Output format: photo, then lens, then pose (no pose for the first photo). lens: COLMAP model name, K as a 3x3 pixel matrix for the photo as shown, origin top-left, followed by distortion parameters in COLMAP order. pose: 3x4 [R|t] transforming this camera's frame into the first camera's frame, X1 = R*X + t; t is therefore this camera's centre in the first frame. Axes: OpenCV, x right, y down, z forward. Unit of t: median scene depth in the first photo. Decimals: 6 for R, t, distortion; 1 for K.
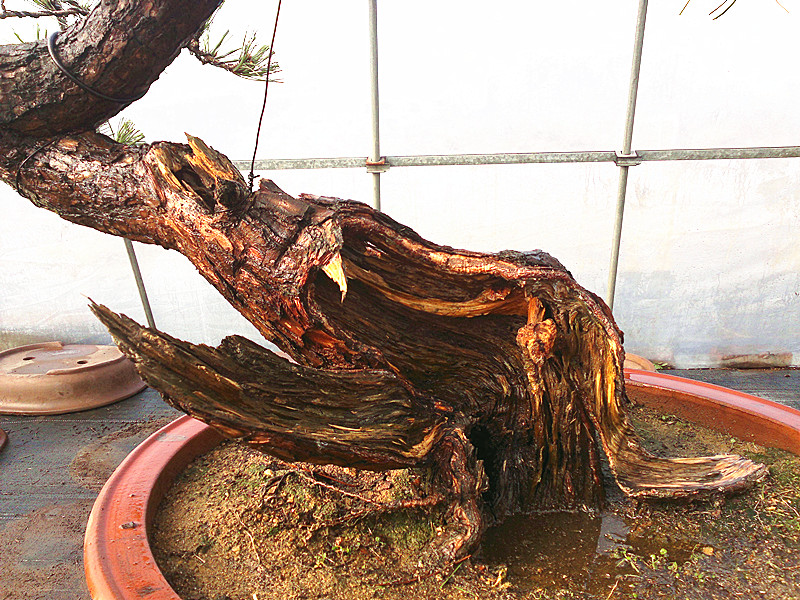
lens RADIAL K [[755.9, 0, 376.0], [0, 755.9, 306.4], [0, 0, 1]] dist [0.010096, 0.000000]
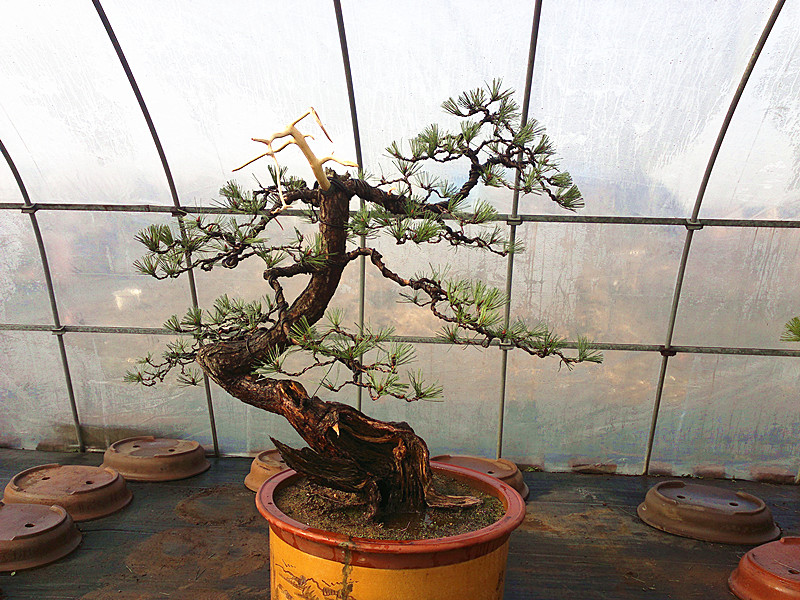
lens RADIAL K [[755.9, 0, 400.8], [0, 755.9, 302.2], [0, 0, 1]] dist [0.010096, 0.000000]
pose [[0.997947, 0.053732, 0.034861, 0.074718], [-0.048587, 0.989710, -0.134589, -0.143206], [-0.041734, 0.132619, 0.990288, -2.097180]]
